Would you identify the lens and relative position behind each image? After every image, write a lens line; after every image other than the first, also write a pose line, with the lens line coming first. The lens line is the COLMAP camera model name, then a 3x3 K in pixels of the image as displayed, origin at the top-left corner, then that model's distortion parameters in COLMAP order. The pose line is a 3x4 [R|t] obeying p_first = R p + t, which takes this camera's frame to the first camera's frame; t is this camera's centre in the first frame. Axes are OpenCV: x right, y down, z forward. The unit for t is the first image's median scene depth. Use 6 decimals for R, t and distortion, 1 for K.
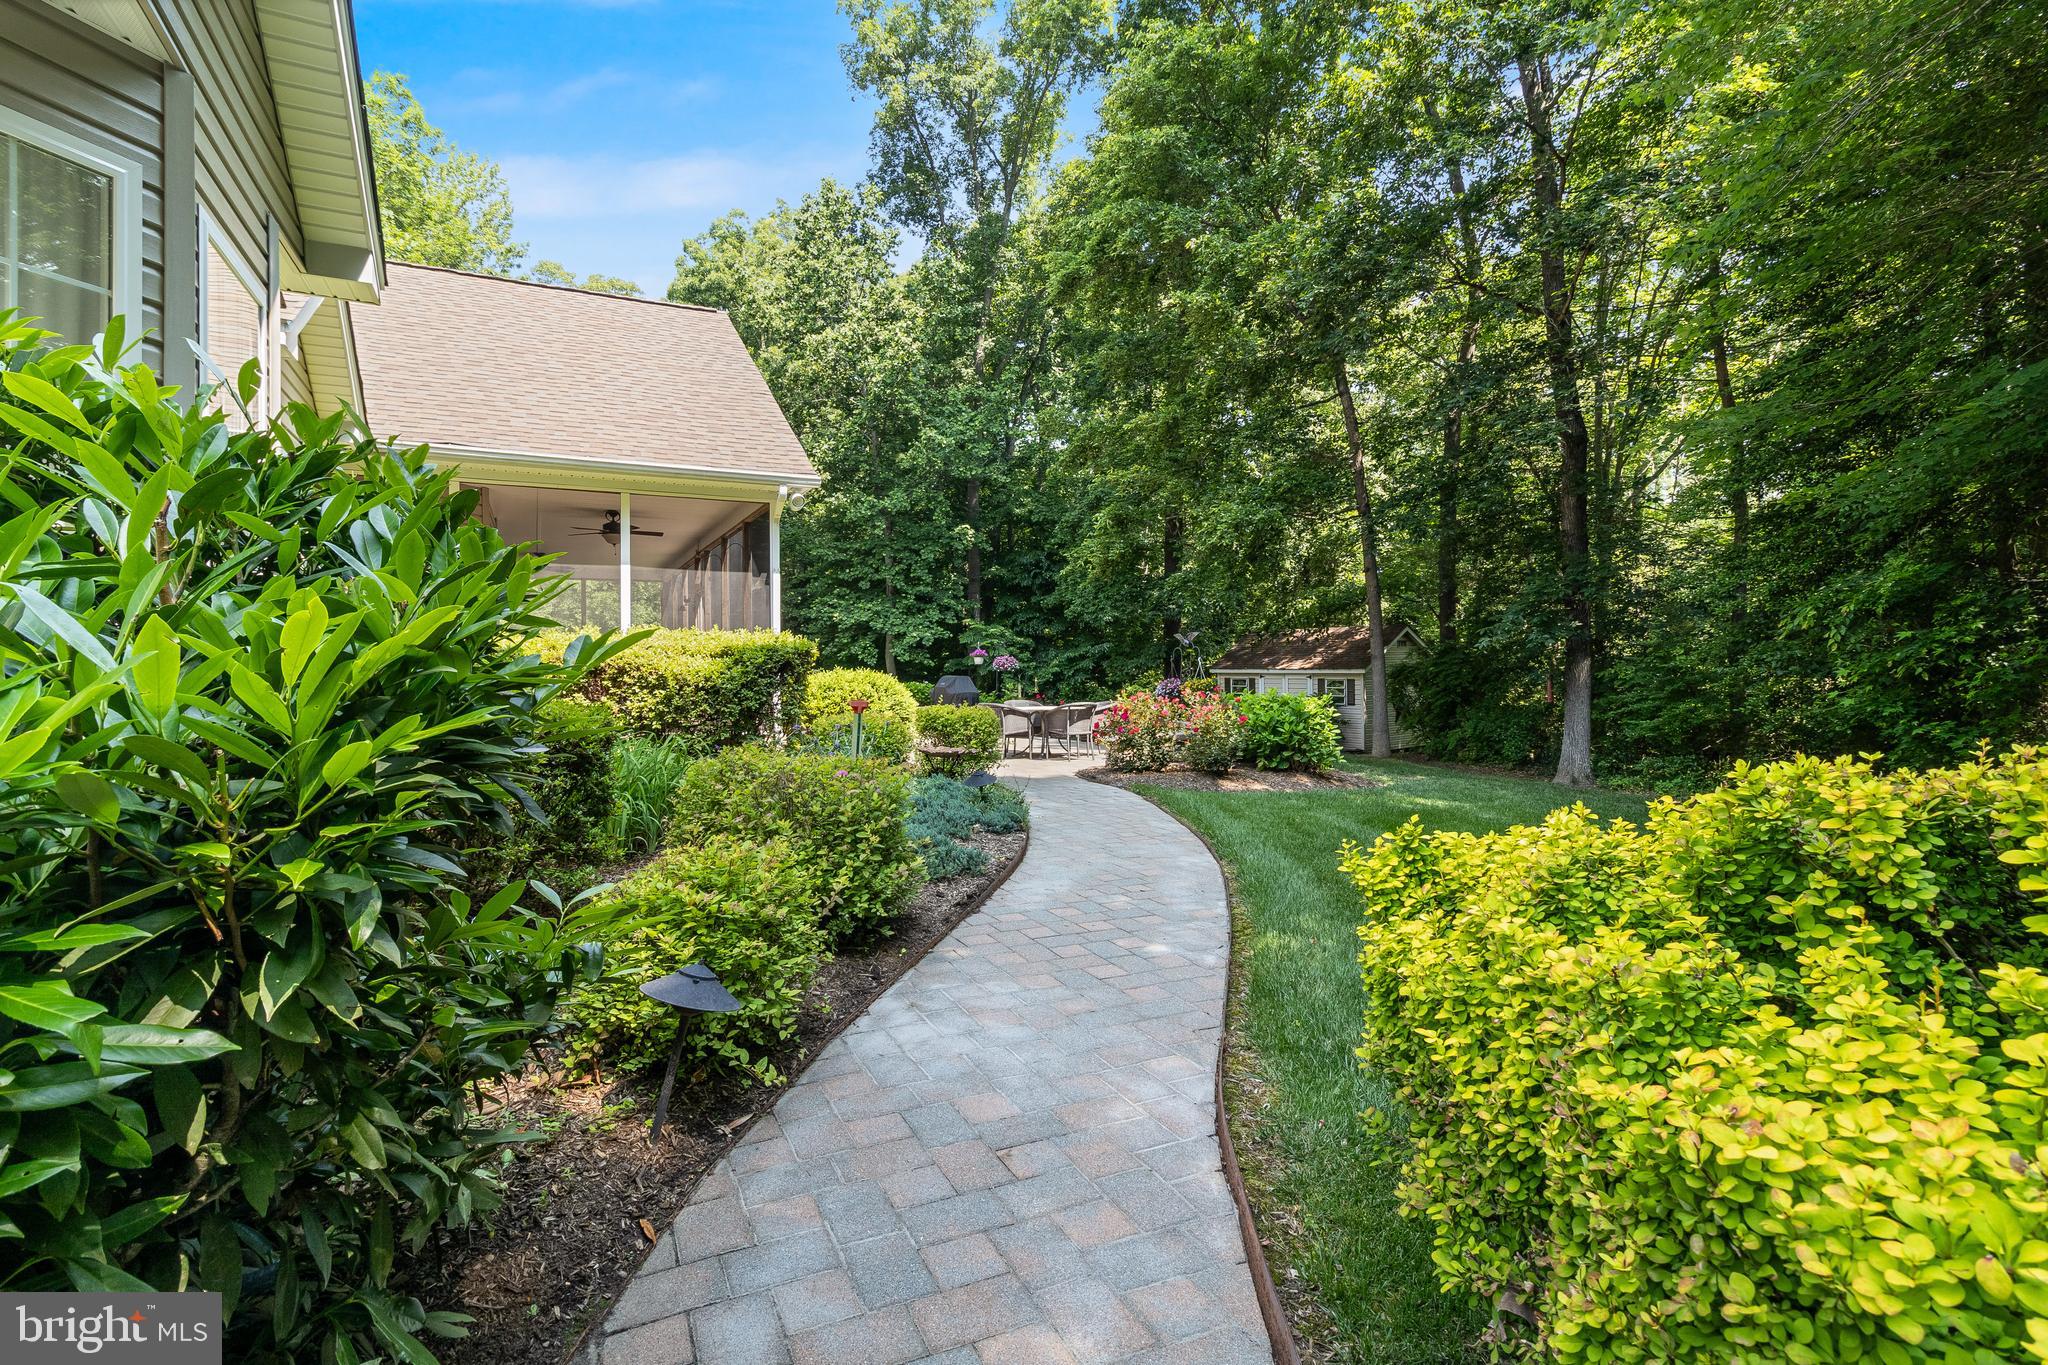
lens RADIAL K [[960.4, 0, 1024.0], [0, 960.4, 682.5], [0, 0, 1]] dist [0.002069, 0.000044]
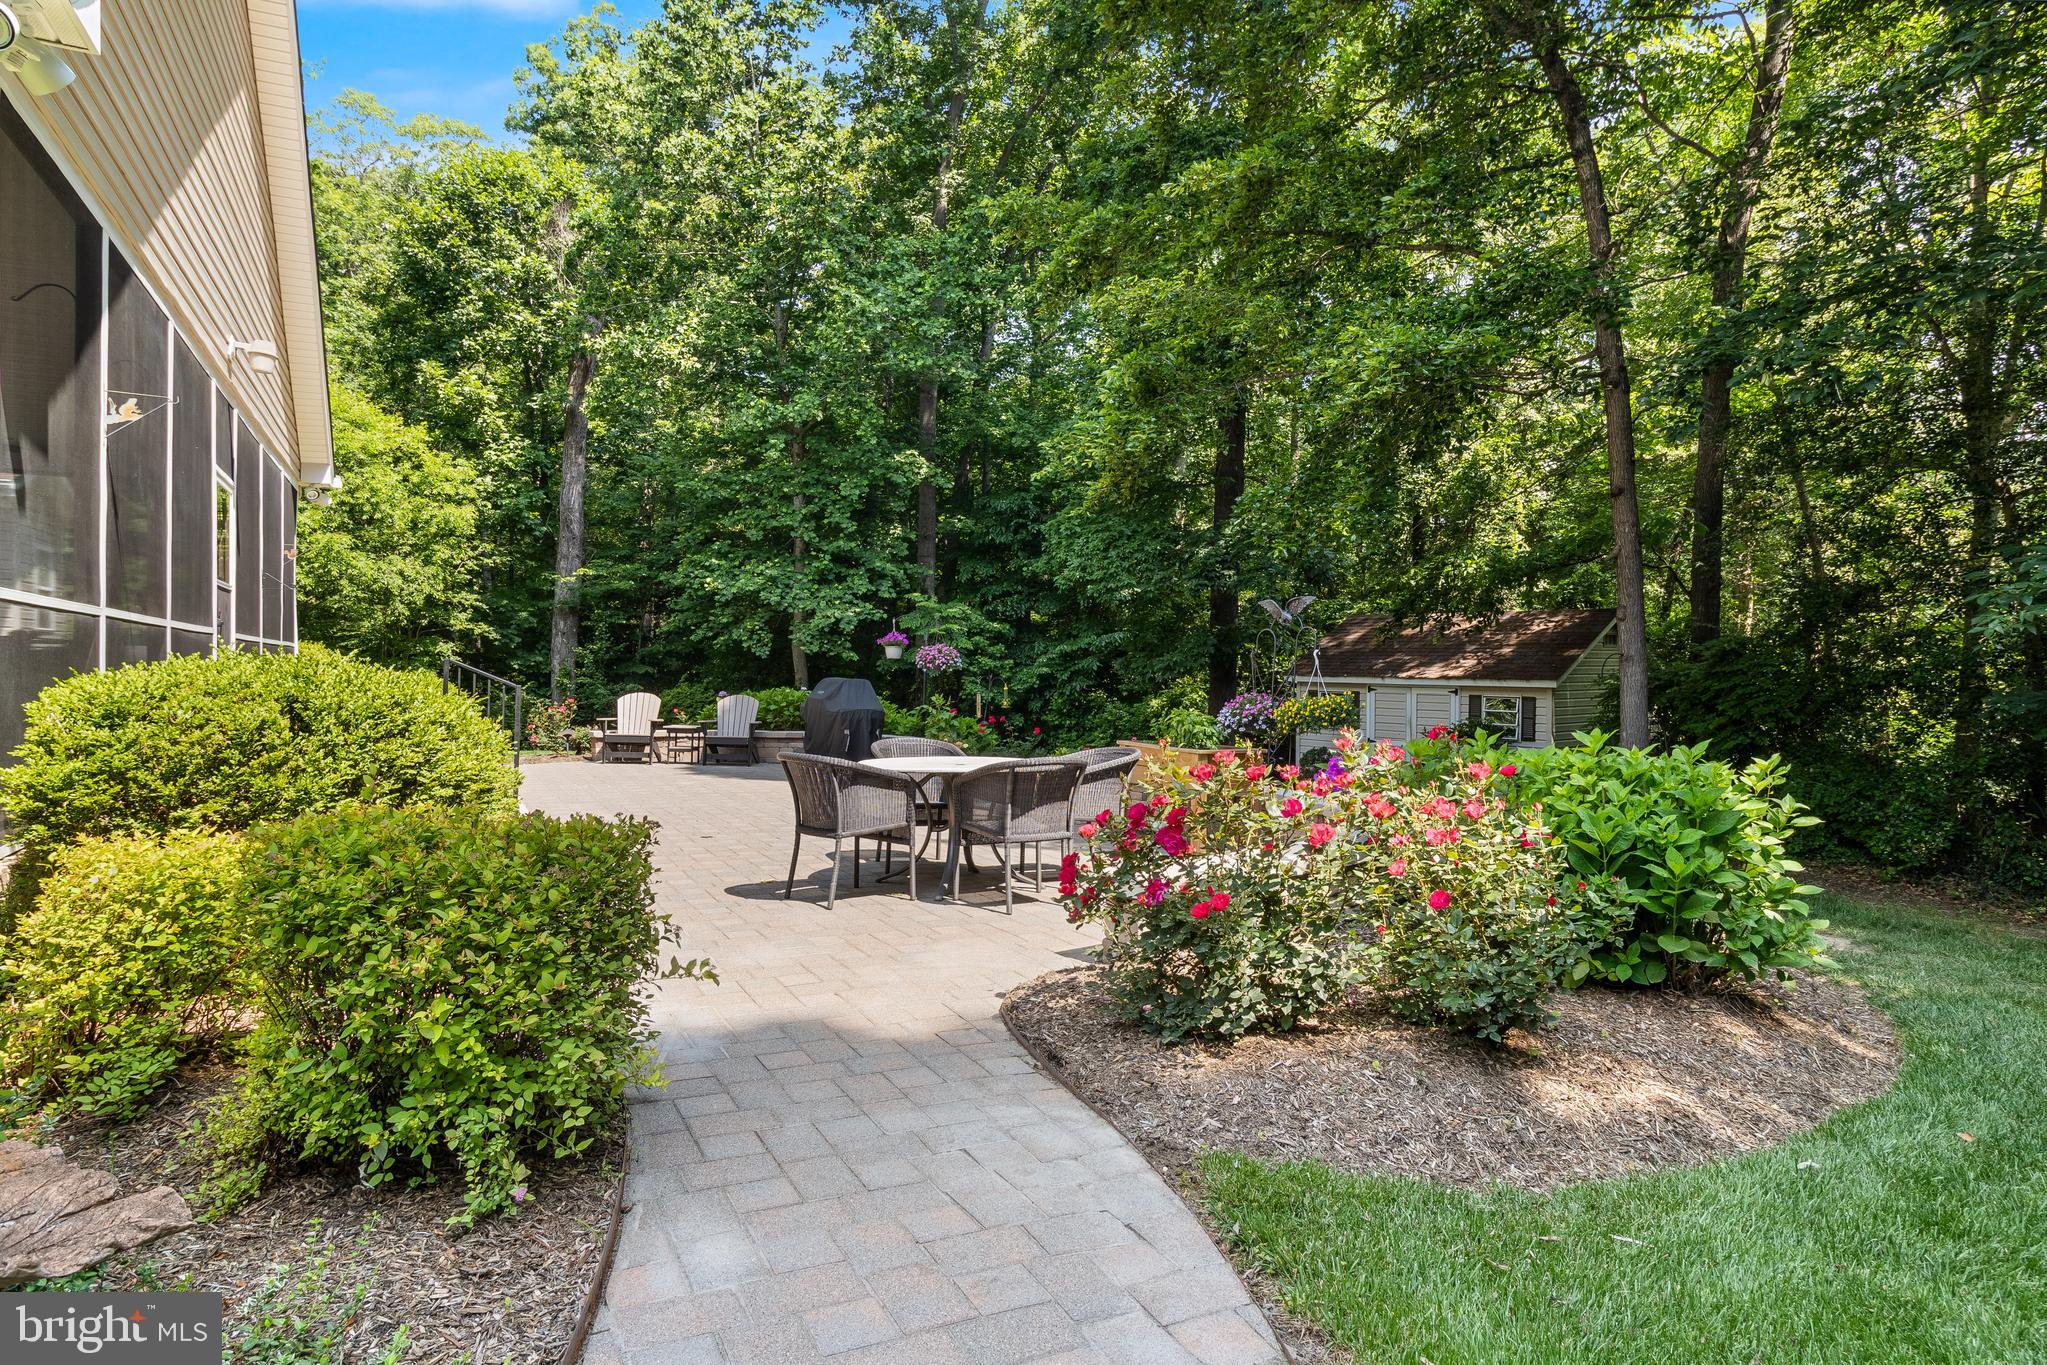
lens RADIAL K [[1131.0, 0, 1023.5], [0, 1131.0, 682.5], [0, 0, 1]] dist [0.000693, 0.000076]
pose [[0.999782, 0.020857, -0.001204, 0.020975], [-0.020862, 0.999775, -0.003821, -0.002680], [0.001124, 0.003846, 0.999992, 0.229987]]
